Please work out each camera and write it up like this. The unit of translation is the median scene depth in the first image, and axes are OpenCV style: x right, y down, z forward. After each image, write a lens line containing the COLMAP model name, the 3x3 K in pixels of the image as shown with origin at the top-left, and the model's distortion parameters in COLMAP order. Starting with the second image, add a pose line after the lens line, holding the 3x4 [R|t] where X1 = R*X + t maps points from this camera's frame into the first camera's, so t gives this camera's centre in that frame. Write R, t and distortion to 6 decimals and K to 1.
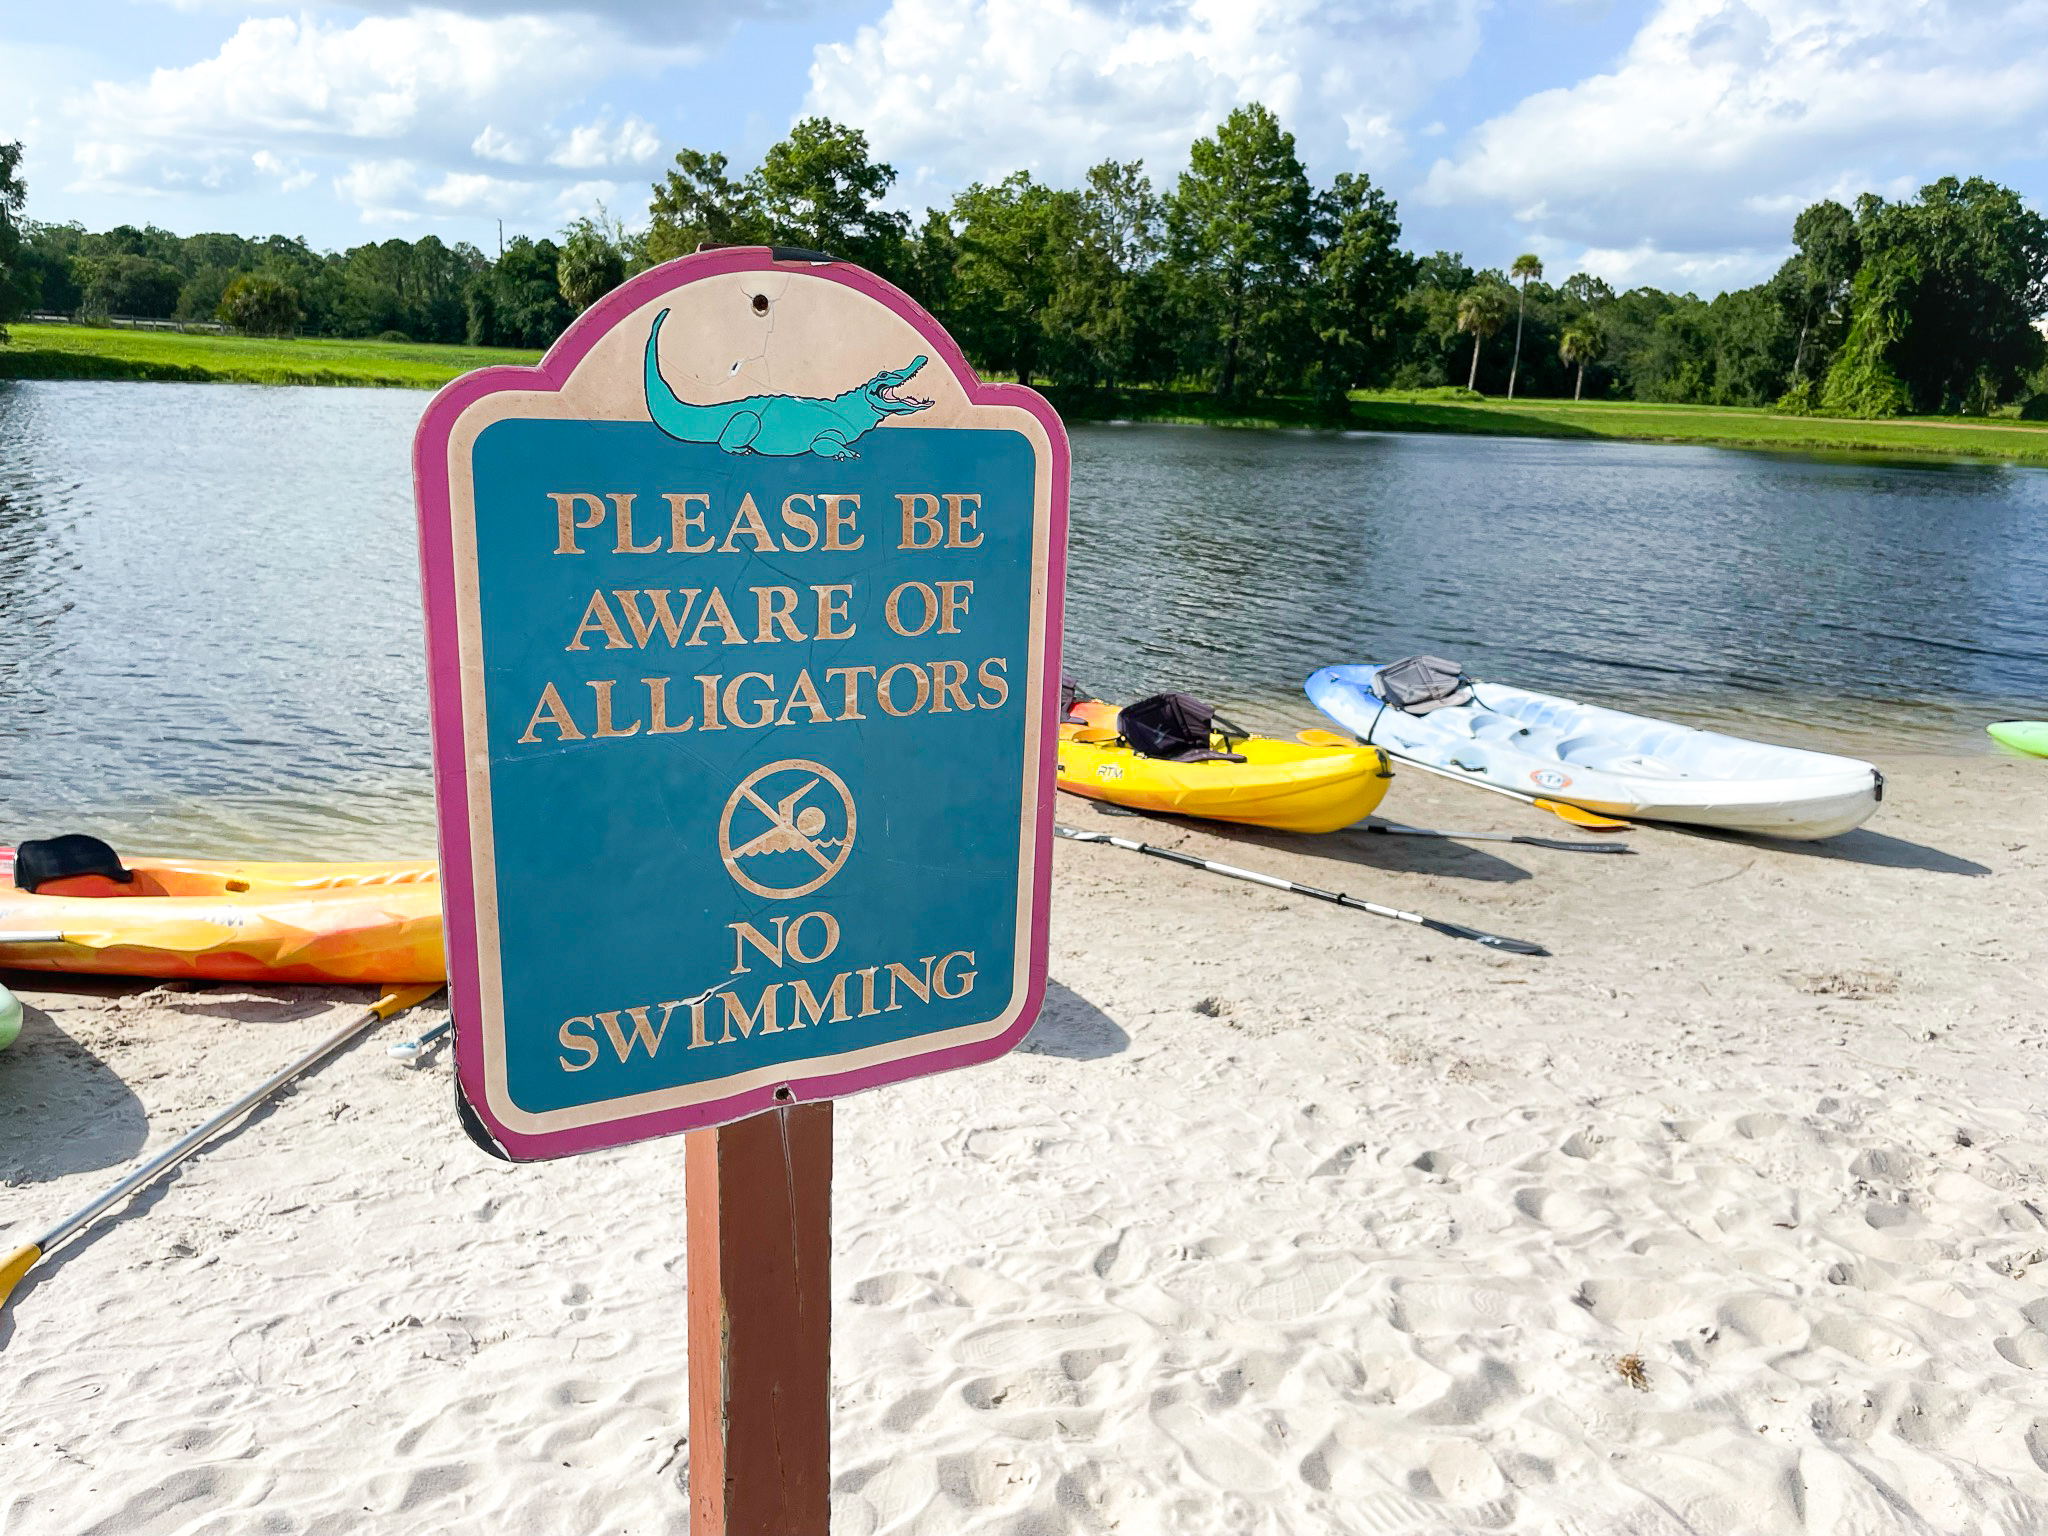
lens RADIAL K [[1591.2, 0, 1033.4], [0, 1591.2, 756.0], [0, 0, 1]] dist [0.012122, -0.013090]
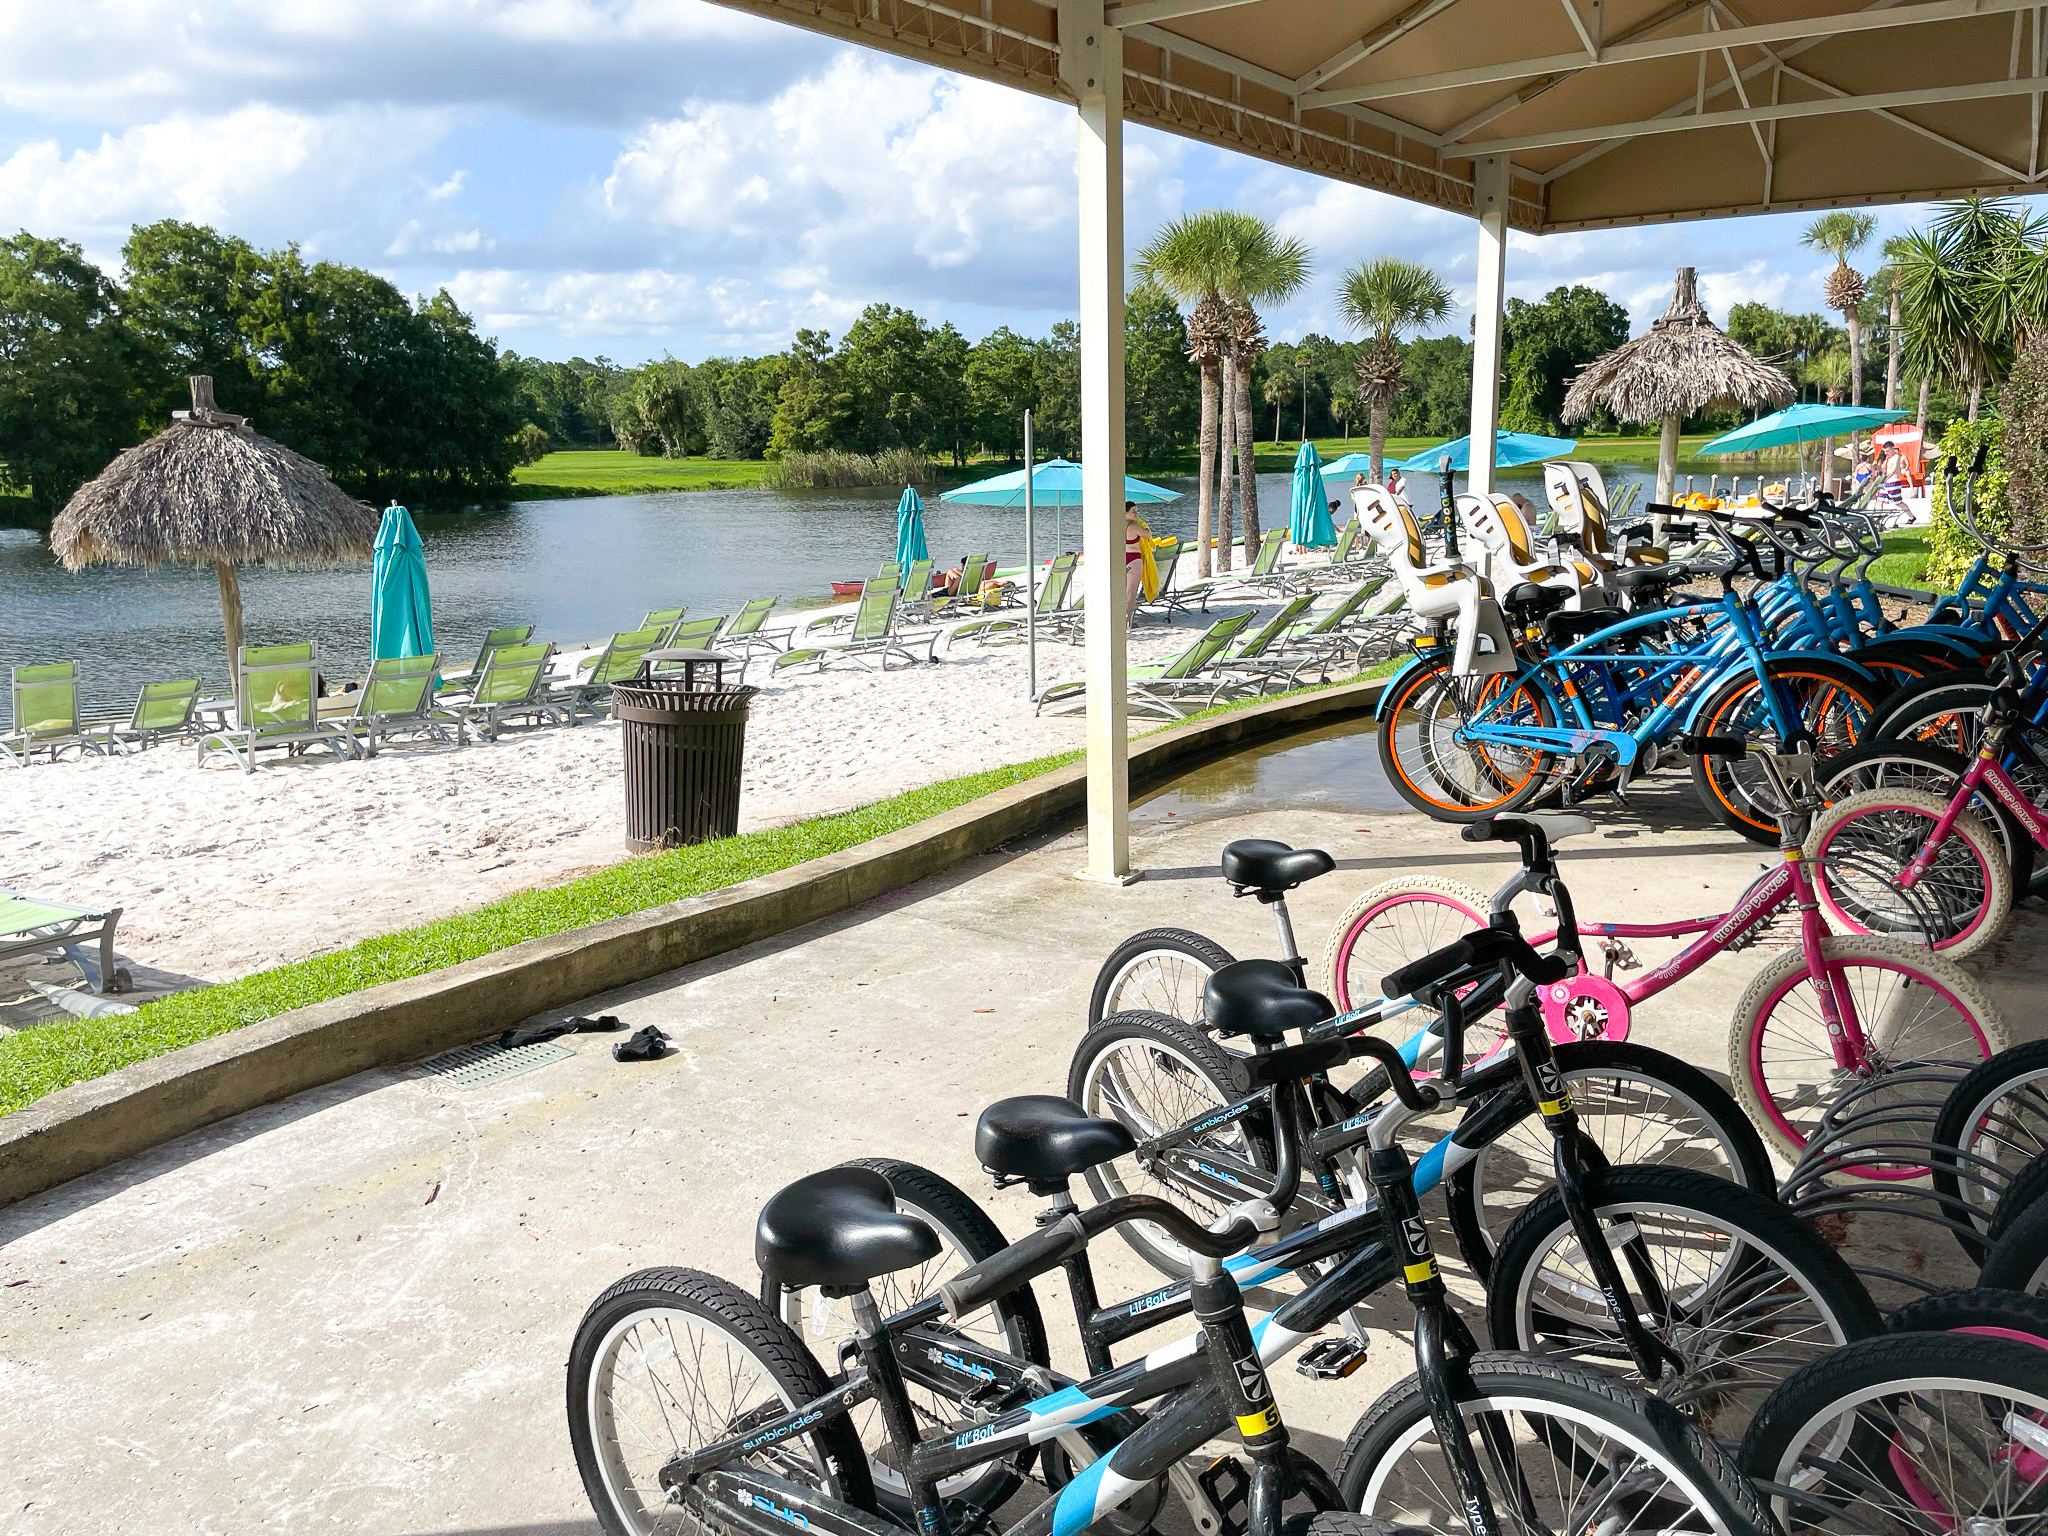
lens RADIAL K [[1591.2, 0, 1009.6], [0, 1591.2, 773.7], [0, 0, 1]] dist [0.012122, -0.013090]
pose [[0.986567, -0.095390, 0.132617, -0.217528], [0.098052, 0.995087, -0.013678, 0.082727], [-0.130660, 0.026497, 0.991073, -0.476211]]
